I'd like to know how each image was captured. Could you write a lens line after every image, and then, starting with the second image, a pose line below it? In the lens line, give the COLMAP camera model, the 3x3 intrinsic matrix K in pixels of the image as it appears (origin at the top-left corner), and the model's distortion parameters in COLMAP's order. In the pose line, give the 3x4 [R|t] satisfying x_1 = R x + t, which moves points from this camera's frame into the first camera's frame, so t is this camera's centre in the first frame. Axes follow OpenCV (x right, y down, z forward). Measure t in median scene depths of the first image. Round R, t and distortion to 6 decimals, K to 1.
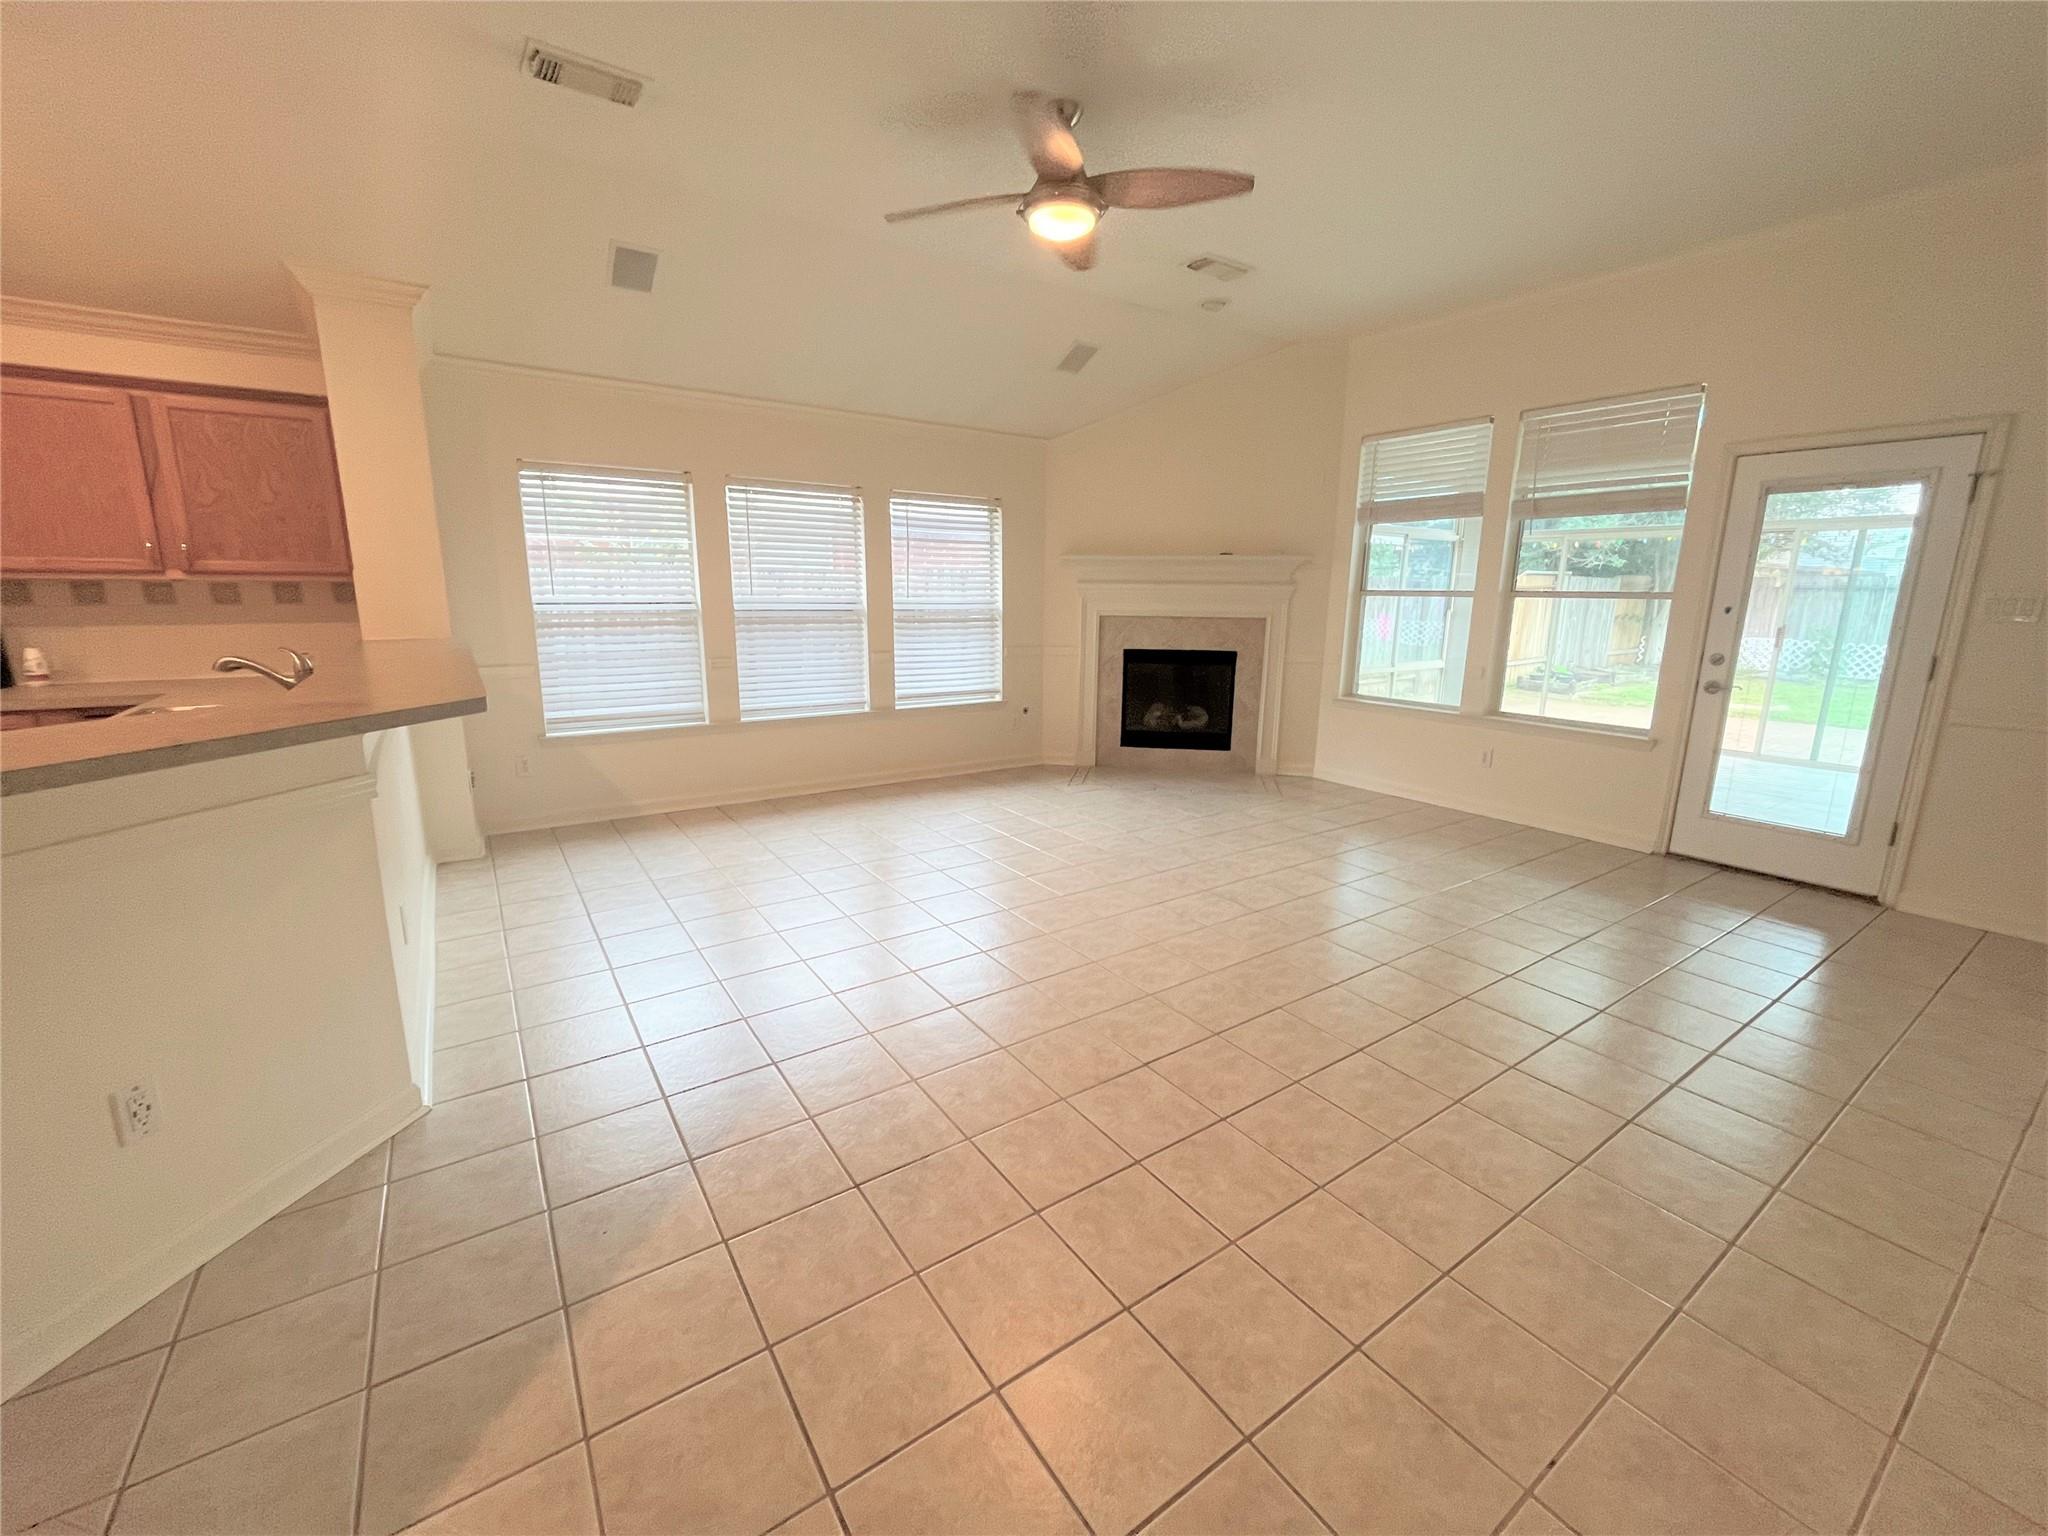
lens RADIAL K [[826.4, 0, 1021.8], [0, 826.4, 759.6], [0, 0, 1]] dist [-0.002298, -0.000257]
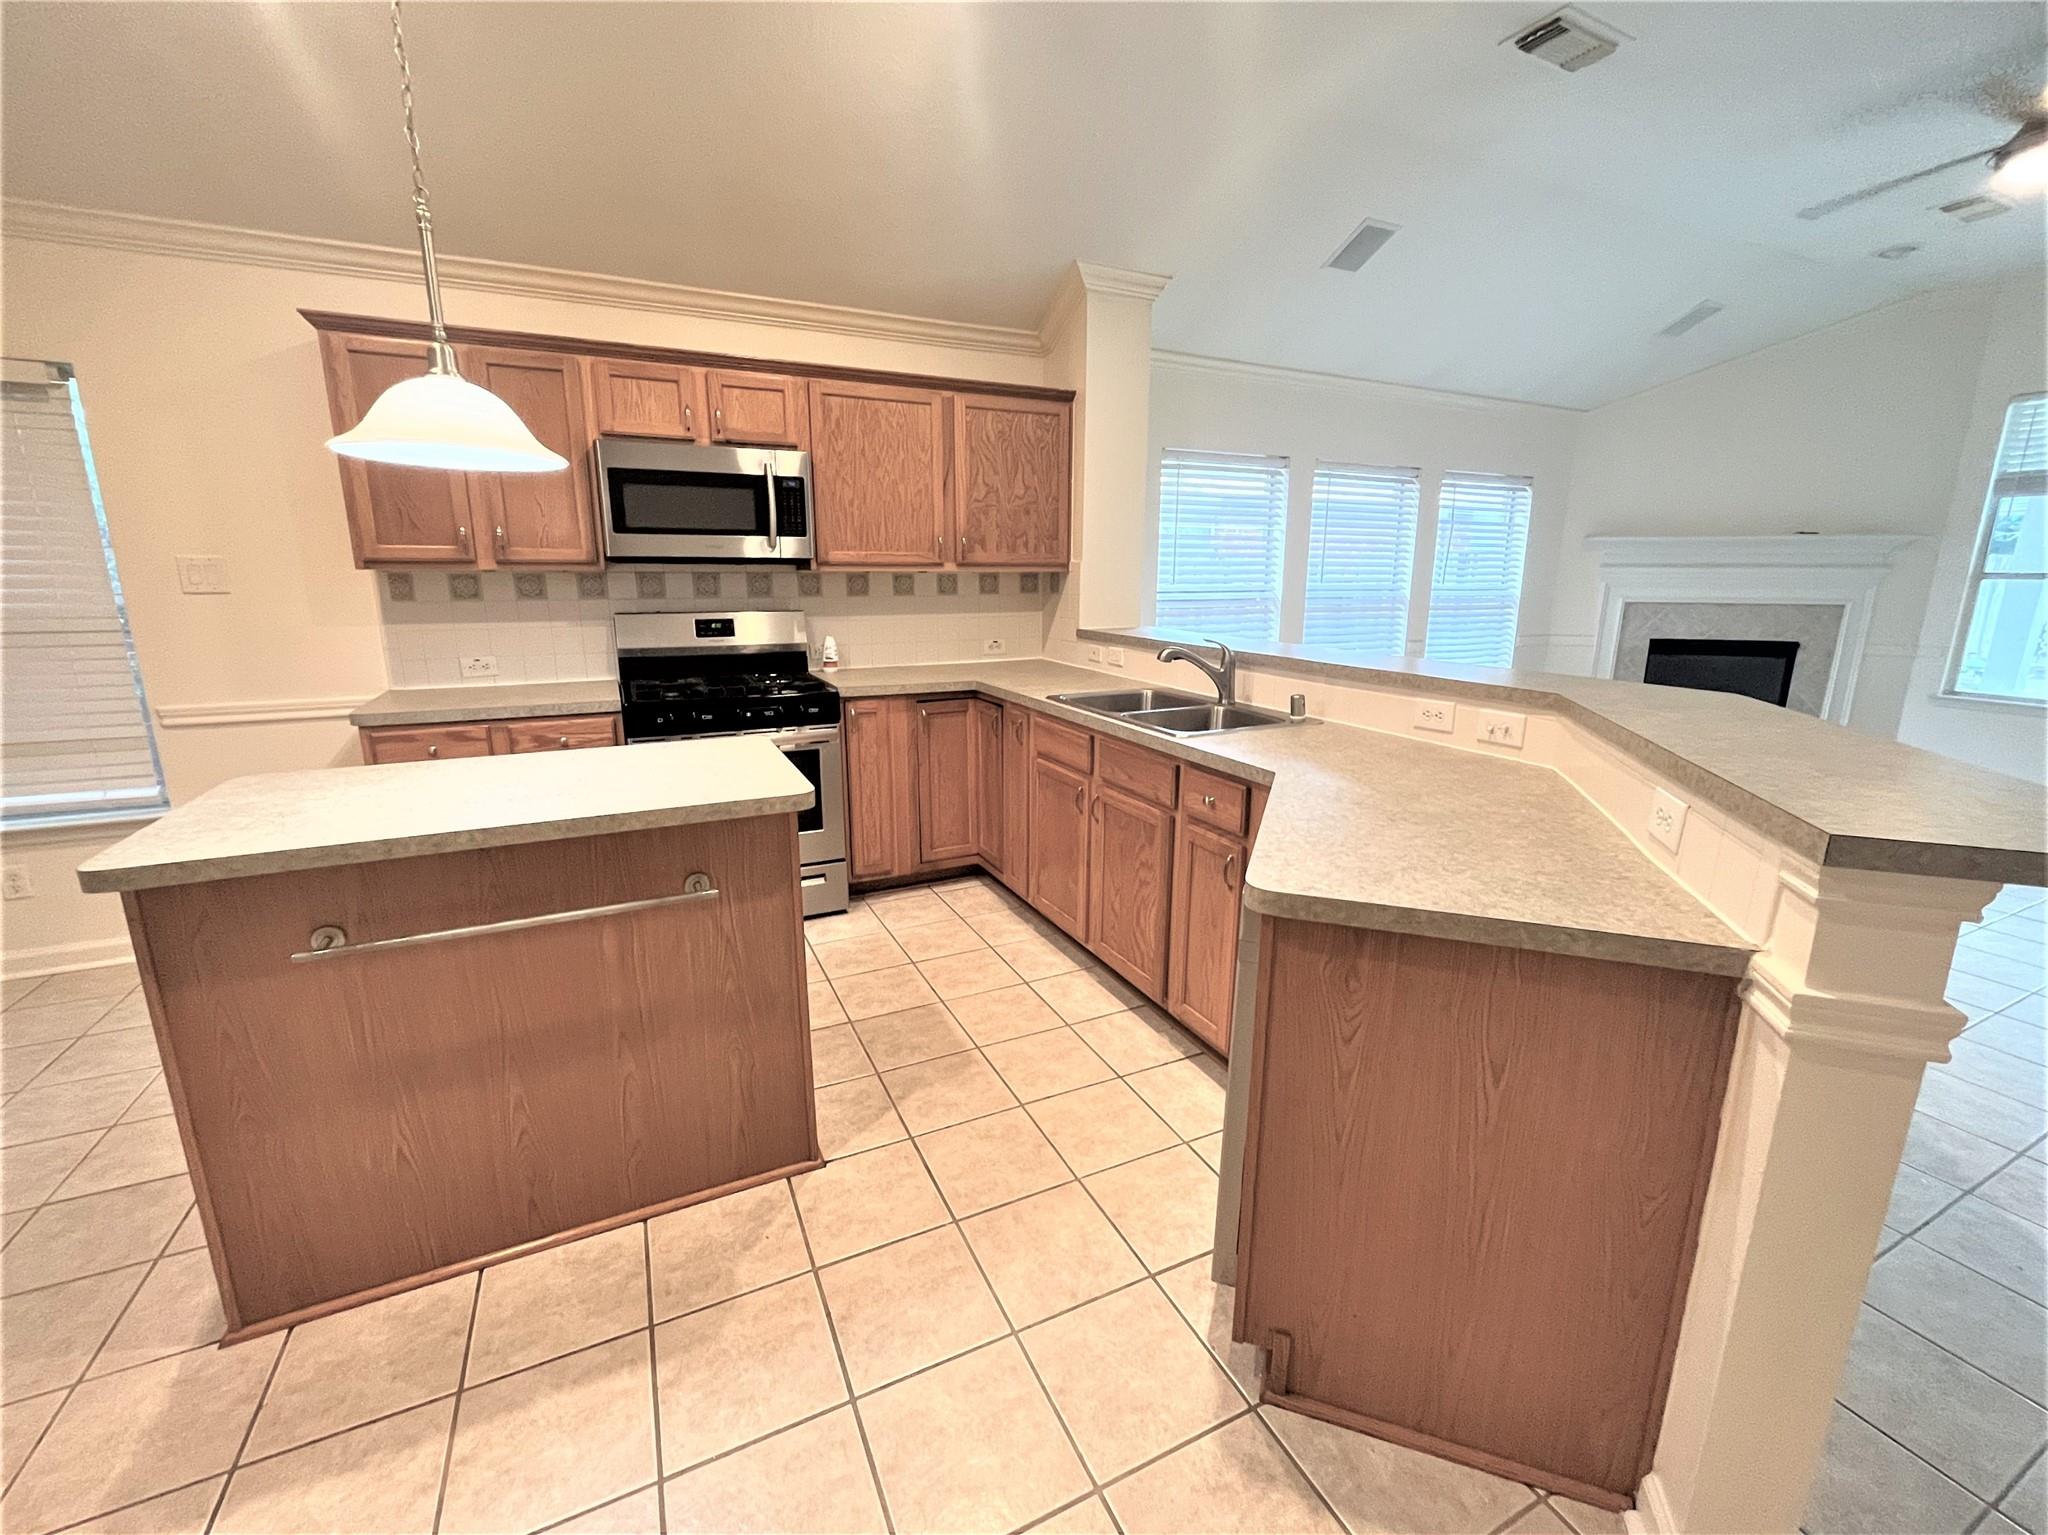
lens RADIAL K [[844.5, 0, 1021.0], [0, 844.5, 761.0], [0, 0, 1]] dist [-0.001993, -0.000031]
pose [[0.988780, 0.025889, -0.147120, -0.600022], [-0.023406, 0.999553, 0.018584, 0.000806], [0.147535, -0.014932, 0.988944, -0.043427]]
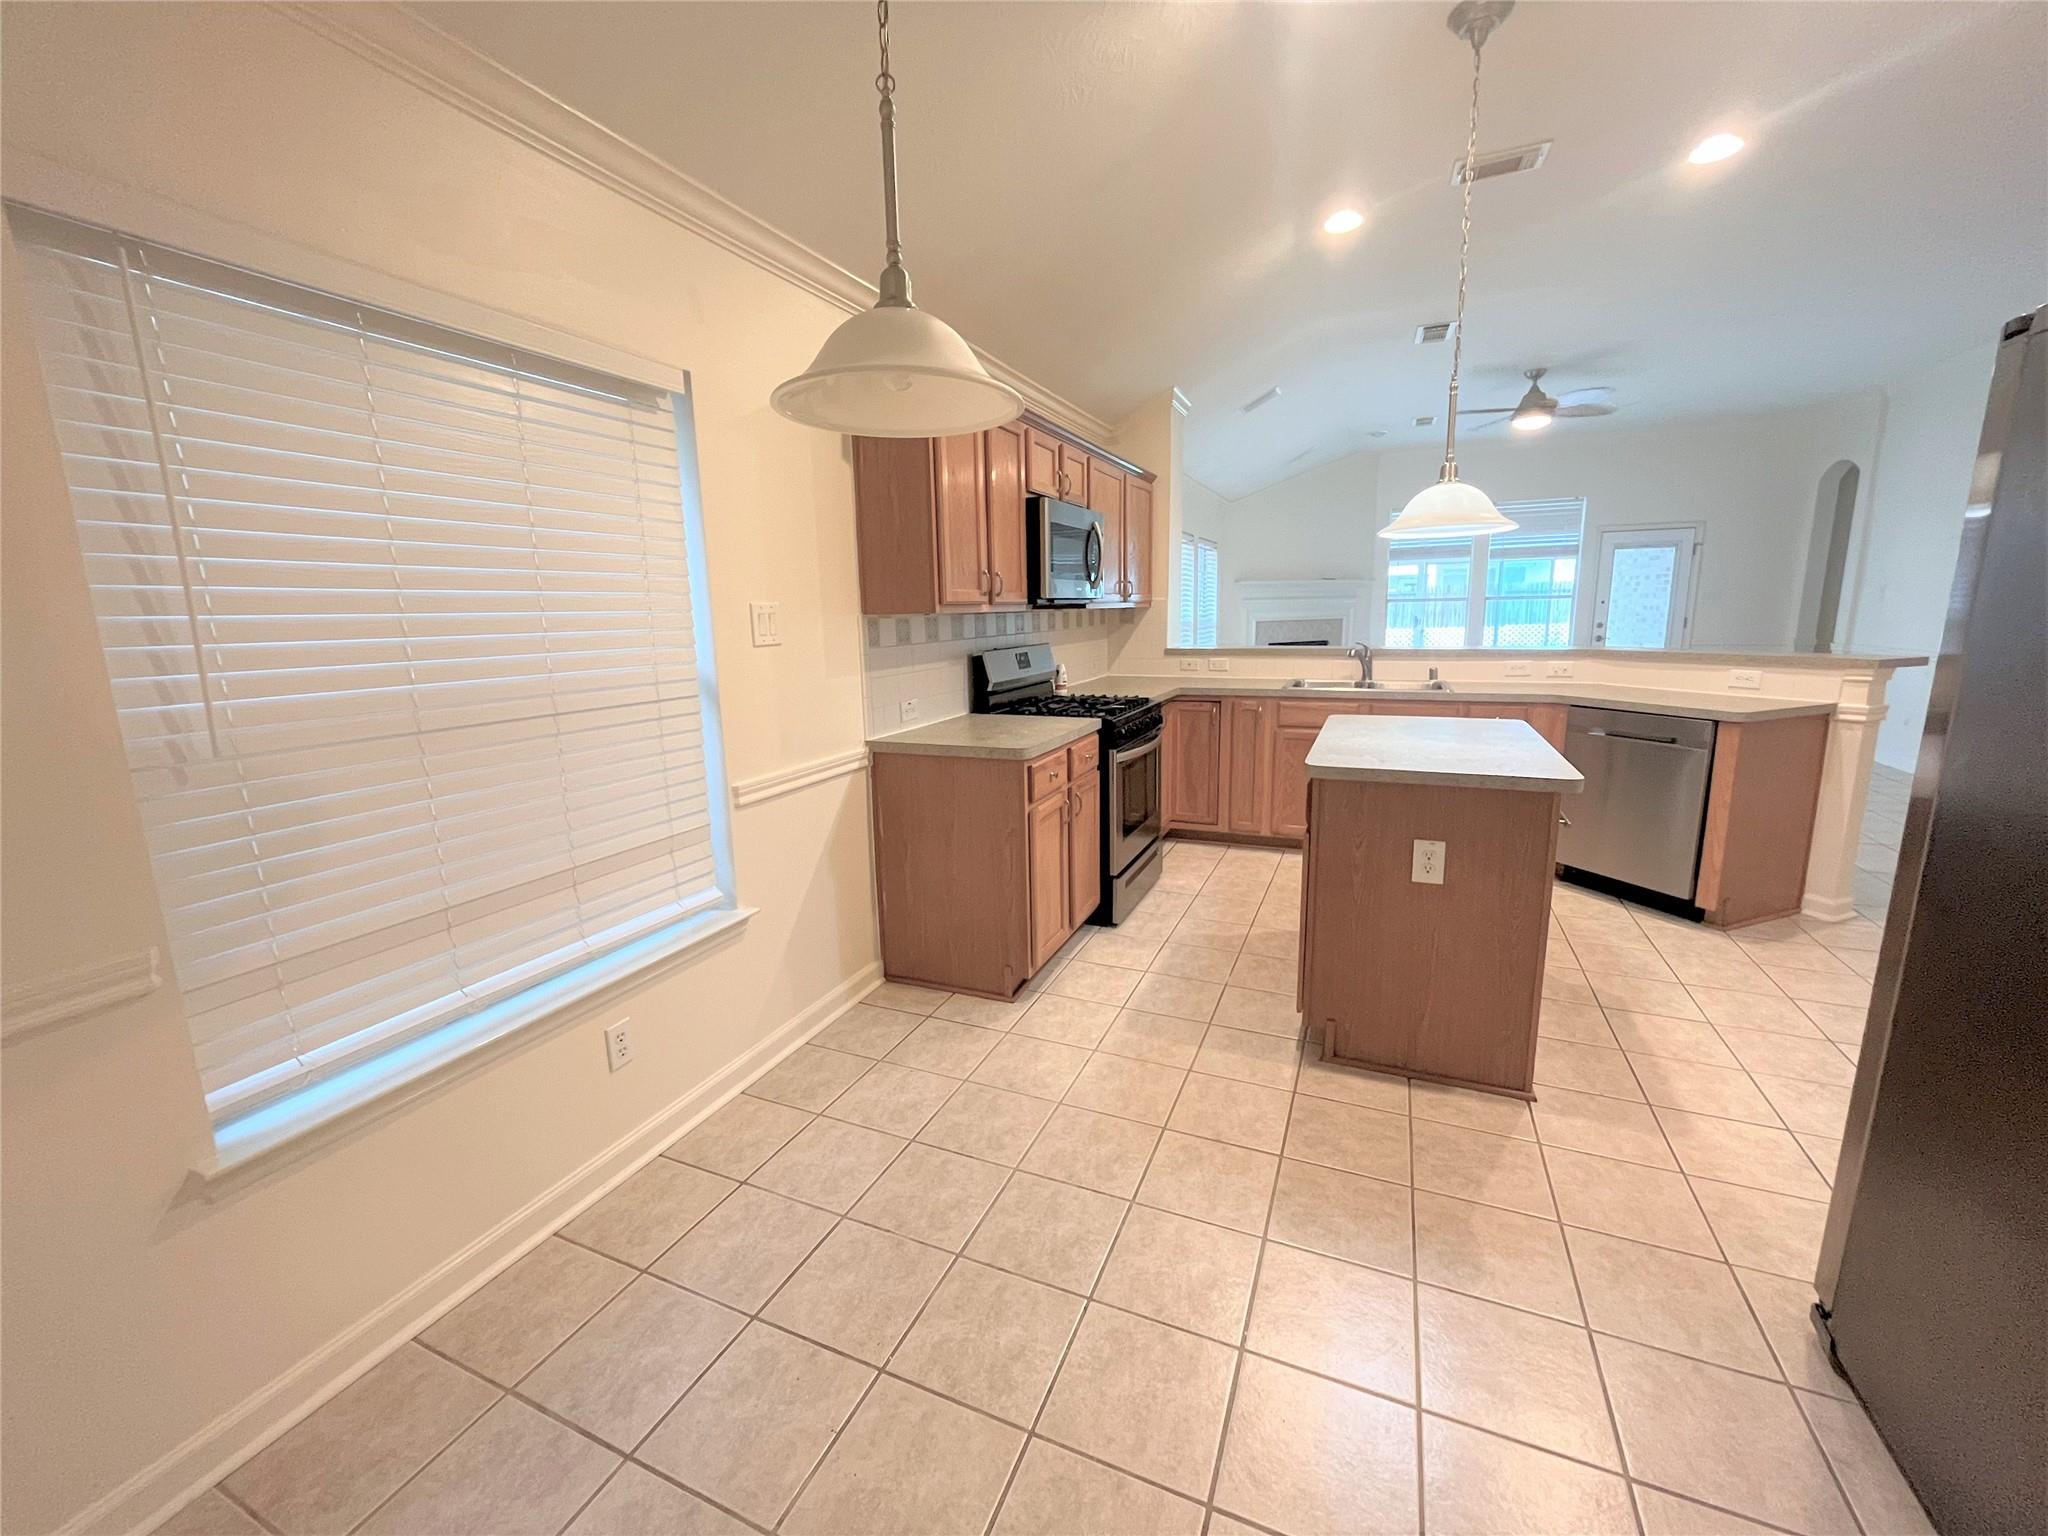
lens RADIAL K [[827.0, 0, 1020.9], [0, 827.0, 760.8], [0, 0, 1]] dist [-0.002685, -0.000321]
pose [[0.847501, -0.125776, 0.515676, -1.475753], [0.138440, 0.990272, 0.014010, -0.009766], [-0.512422, 0.059517, 0.856669, -0.046749]]
